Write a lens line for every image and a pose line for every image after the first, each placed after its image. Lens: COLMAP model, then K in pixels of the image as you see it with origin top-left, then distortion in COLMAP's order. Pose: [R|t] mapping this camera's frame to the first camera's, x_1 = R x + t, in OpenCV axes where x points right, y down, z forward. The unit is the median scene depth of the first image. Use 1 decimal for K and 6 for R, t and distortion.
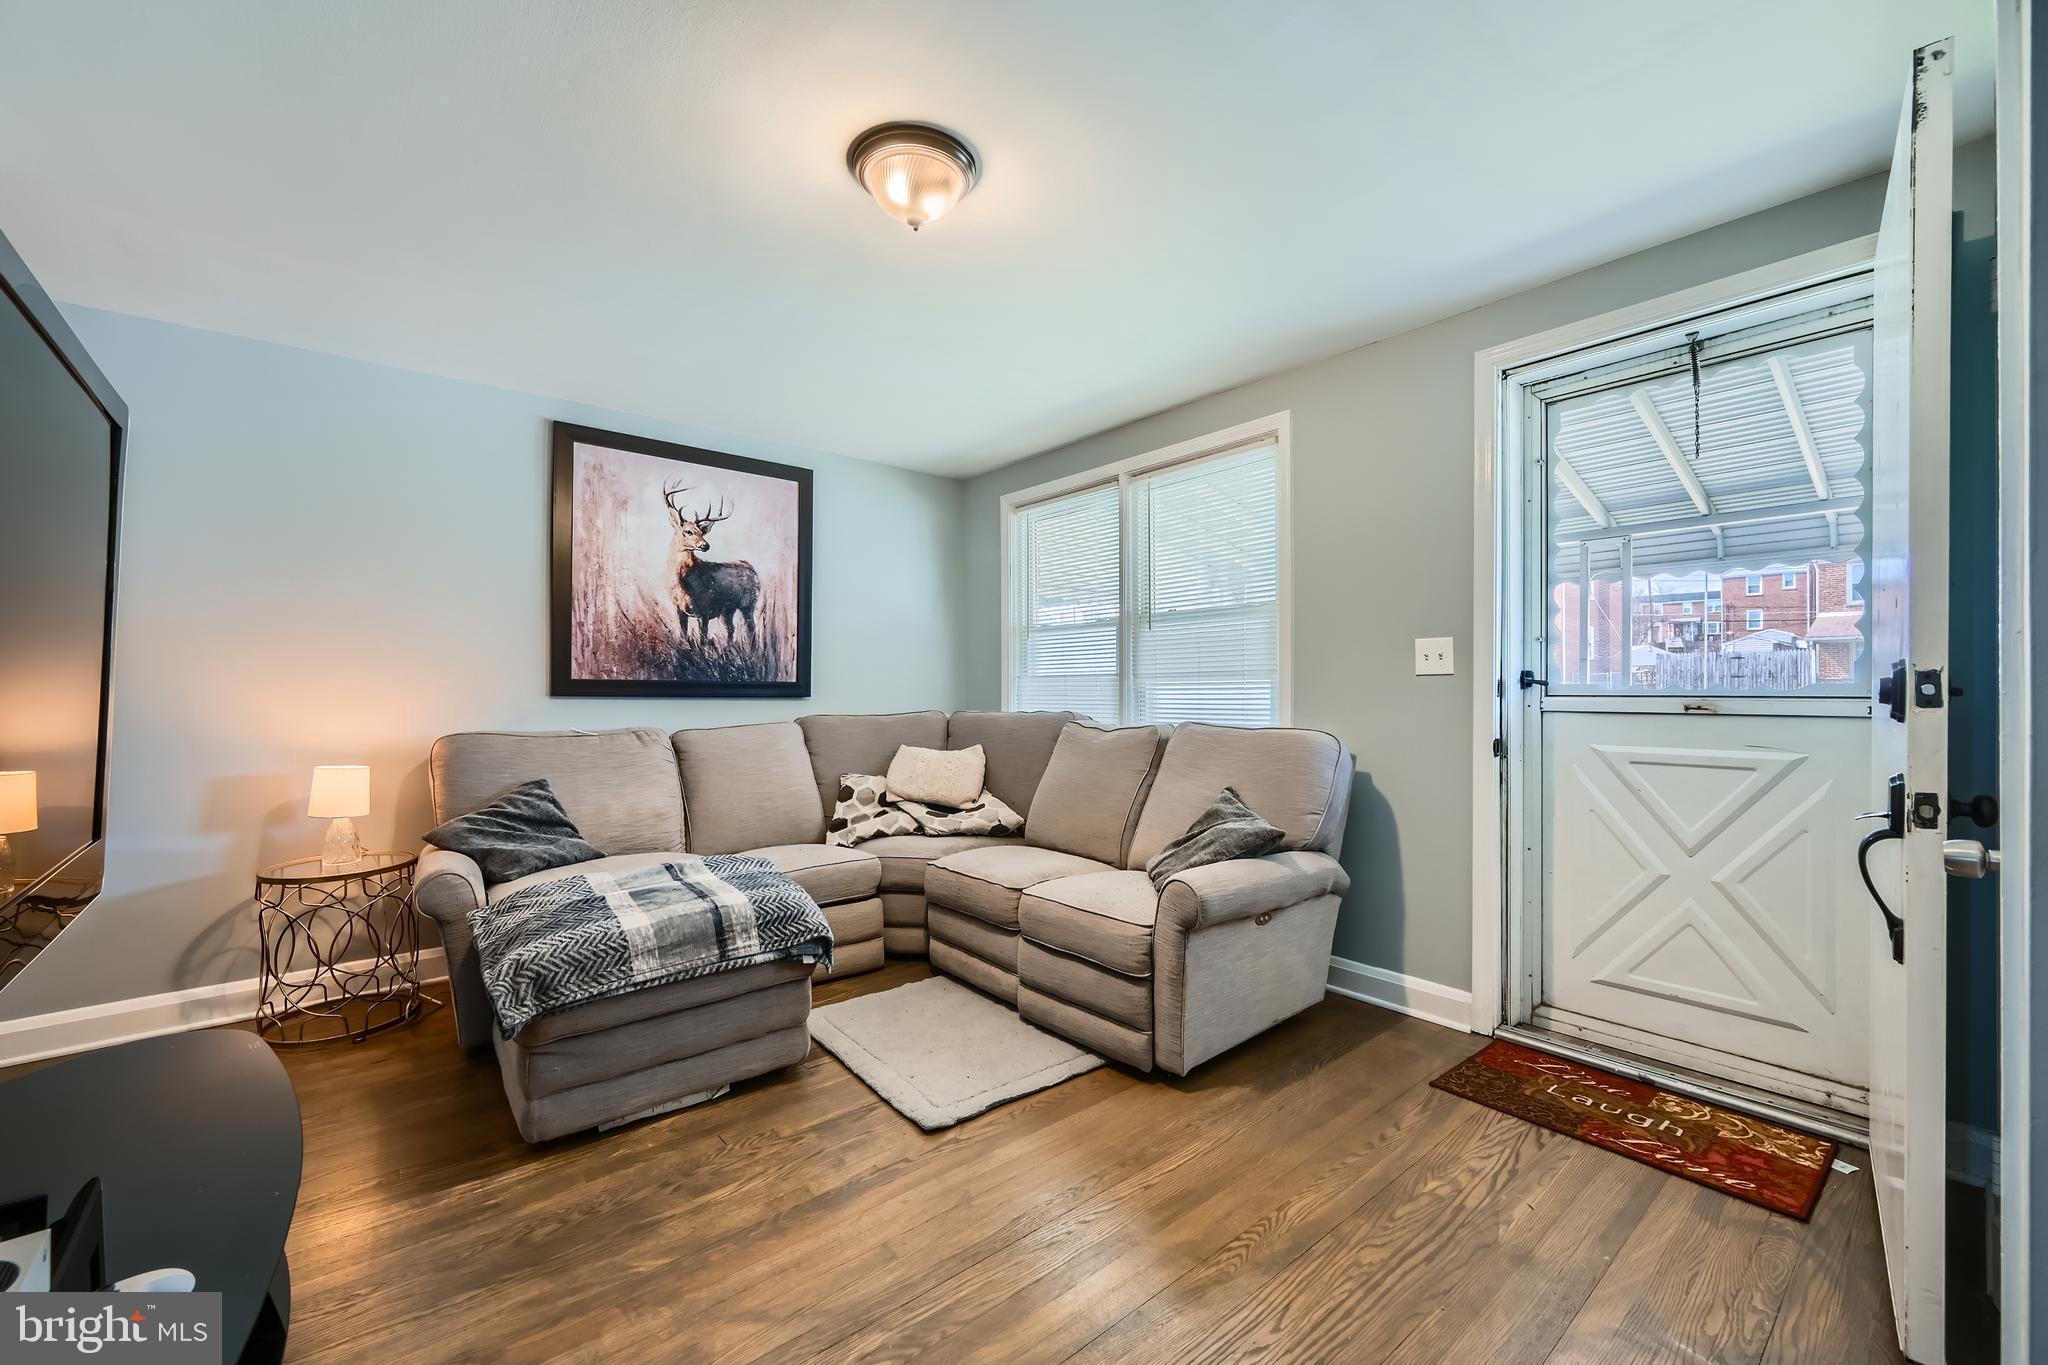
lens RADIAL K [[824.9, 0, 1029.1], [0, 824.9, 691.4], [0, 0, 1]] dist [0.000118, -0.000883]
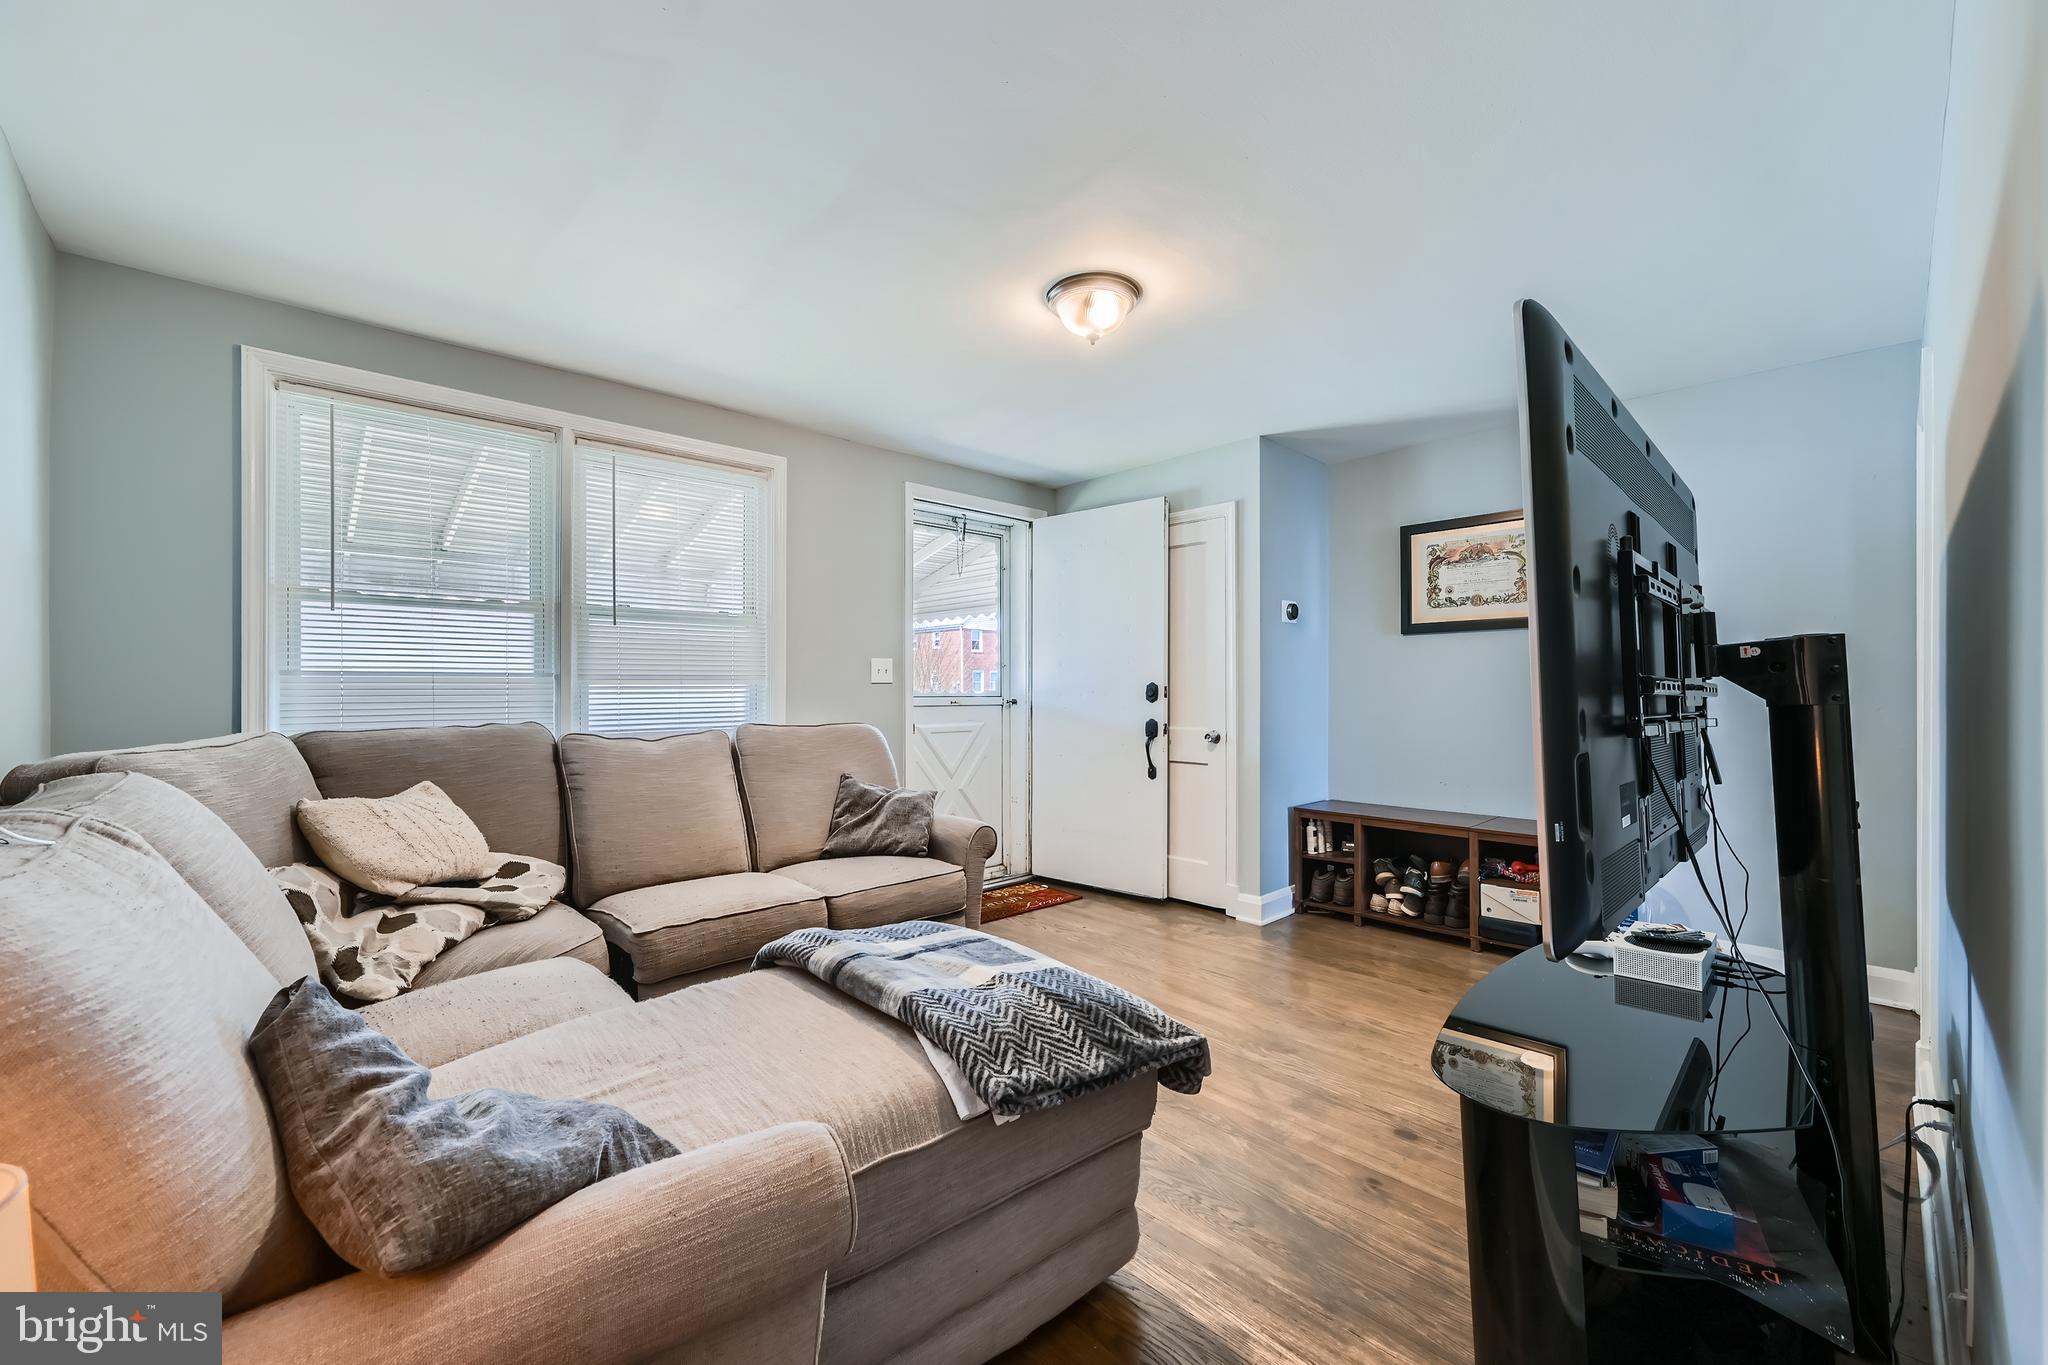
lens RADIAL K [[824.9, 0, 1031.2], [0, 824.9, 680.5], [0, 0, 1]] dist [0.000118, -0.000883]
pose [[-0.072607, 0.010164, 0.997309, -0.788610], [0.000672, 0.999948, -0.010142, -0.007262], [-0.997360, -0.000066, -0.072610, 0.646589]]
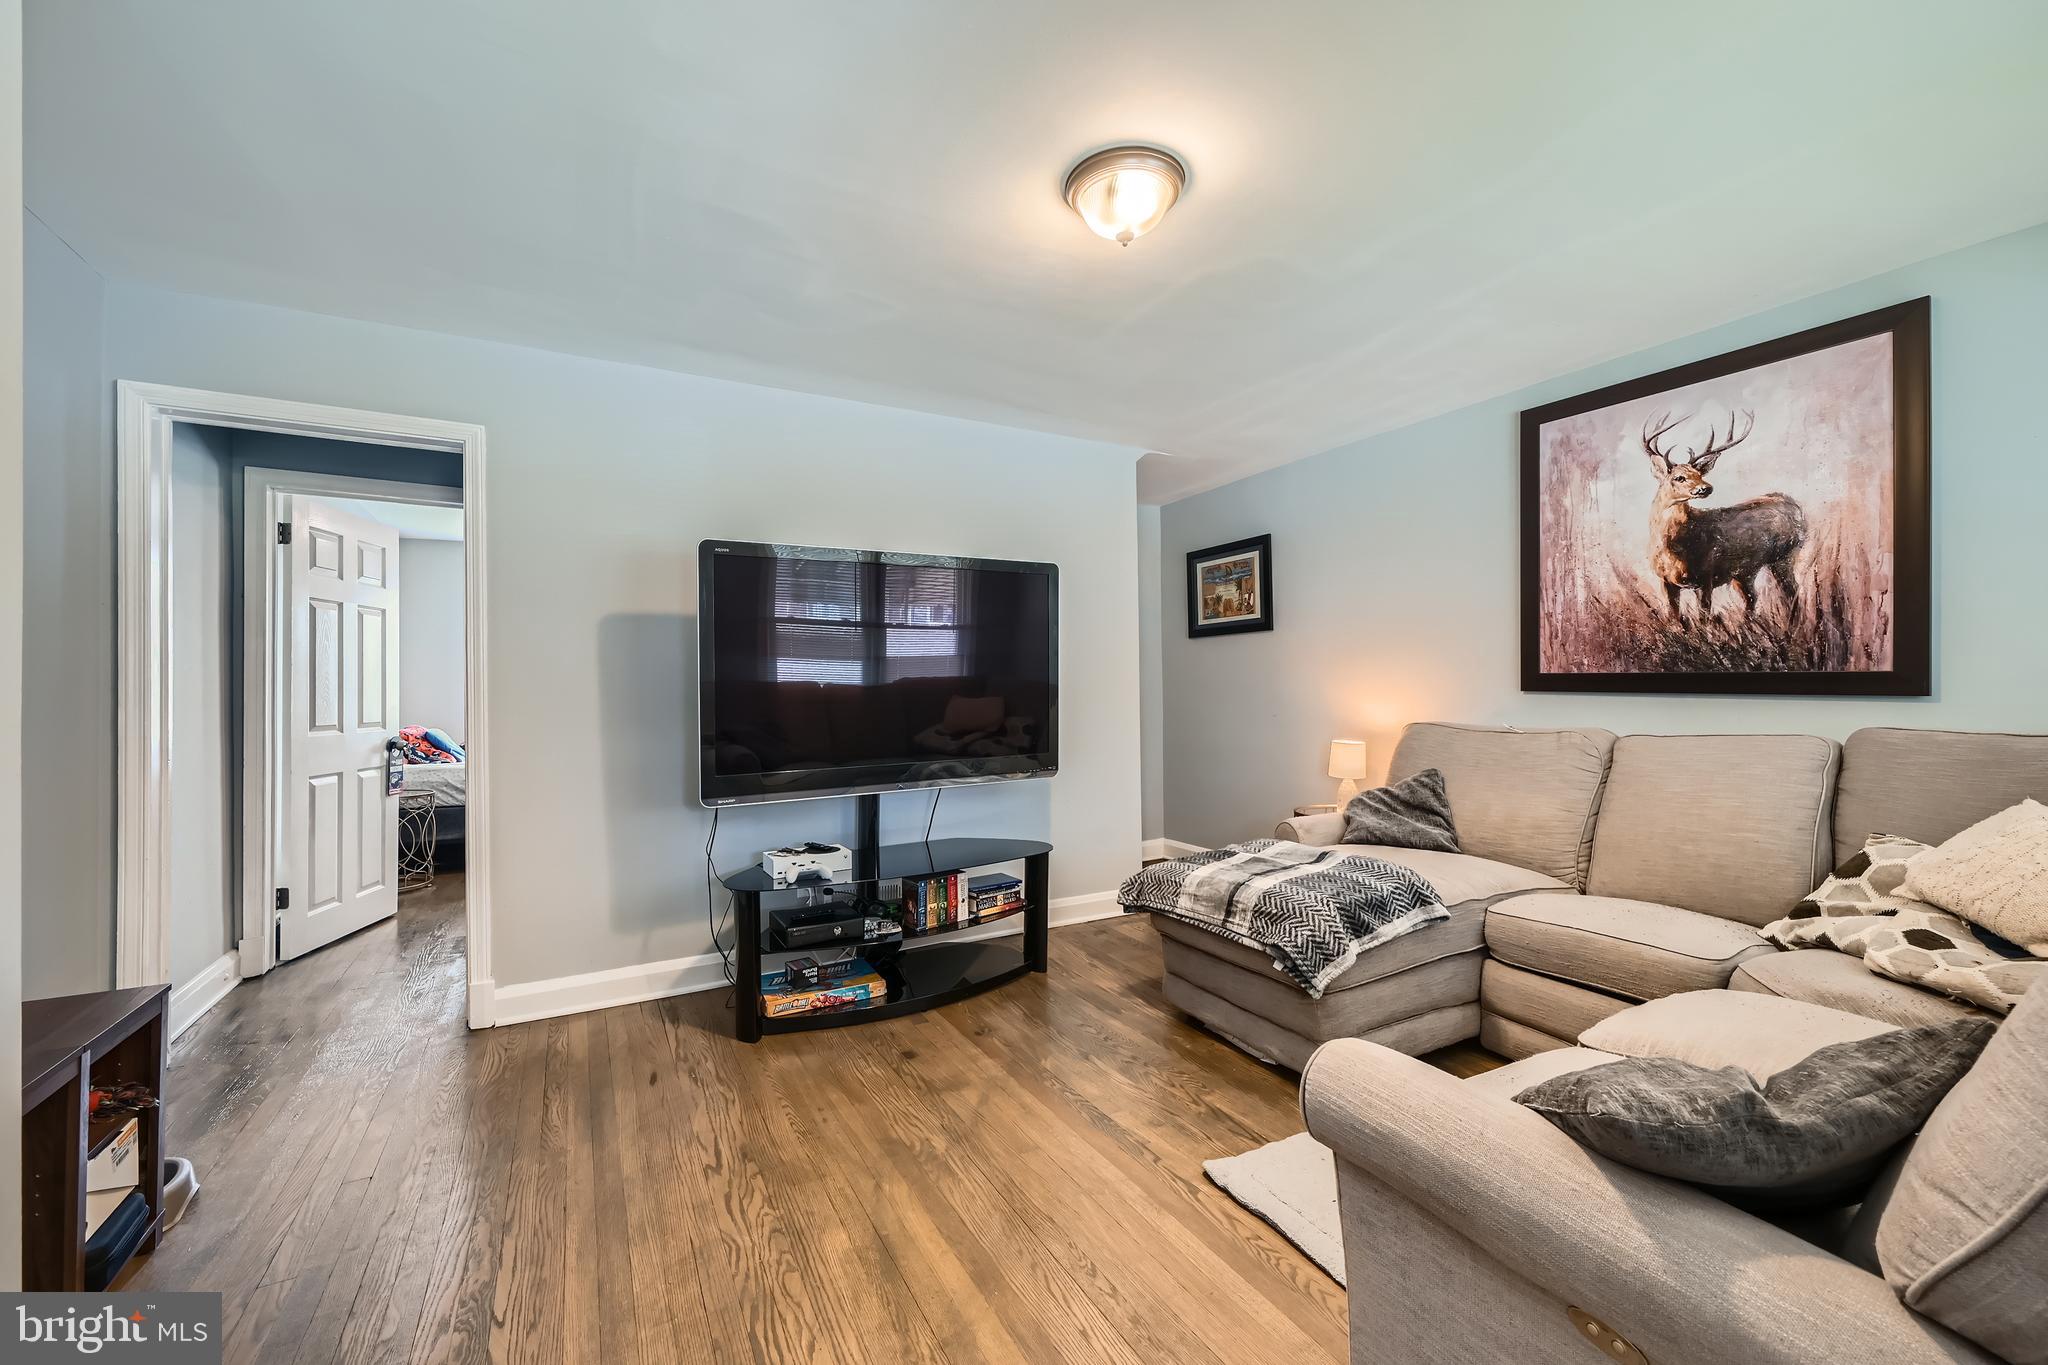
lens RADIAL K [[824.9, 0, 1018.2], [0, 824.9, 679.3], [0, 0, 1]] dist [0.000118, -0.000883]
pose [[-0.208930, -0.002391, -0.977928, 0.477124], [0.007095, 0.999967, -0.003961, -0.008164], [0.977905, -0.007766, -0.208906, 0.572743]]
